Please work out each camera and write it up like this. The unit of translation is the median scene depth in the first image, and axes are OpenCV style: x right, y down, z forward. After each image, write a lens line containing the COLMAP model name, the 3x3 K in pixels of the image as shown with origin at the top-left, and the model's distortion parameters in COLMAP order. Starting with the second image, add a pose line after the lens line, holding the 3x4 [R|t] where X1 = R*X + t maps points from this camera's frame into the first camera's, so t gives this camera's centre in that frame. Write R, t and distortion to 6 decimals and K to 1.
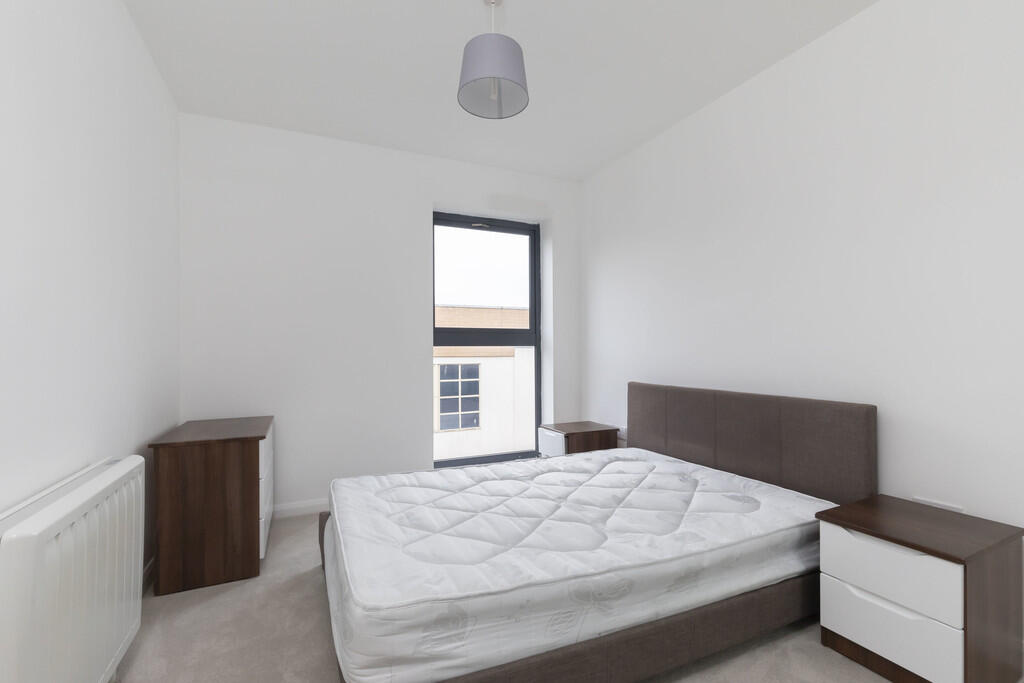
lens RADIAL K [[452.5, 0, 512.2], [0, 452.5, 345.8], [0, 0, 1]] dist [0.002081, 0.000294]
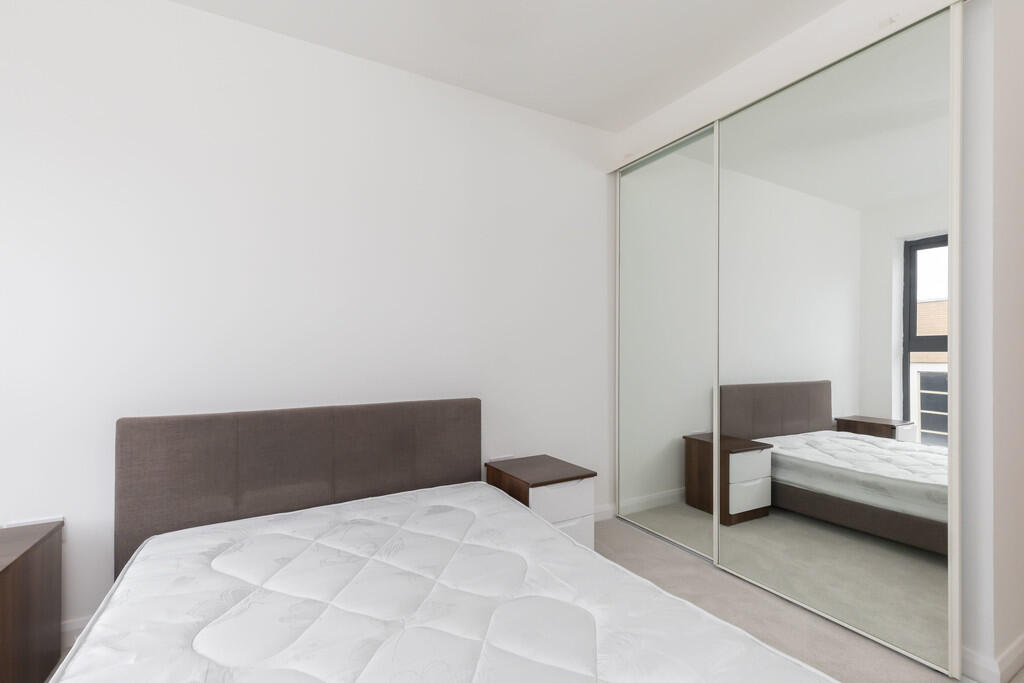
lens RADIAL K [[452.5, 0, 515.1], [0, 452.5, 348.8], [0, 0, 1]] dist [0.002081, 0.000294]
pose [[-0.090310, 0.017772, 0.995755, -0.437585], [-0.006429, 0.999810, -0.018427, 0.007695], [-0.995893, -0.008066, -0.090179, 0.837045]]
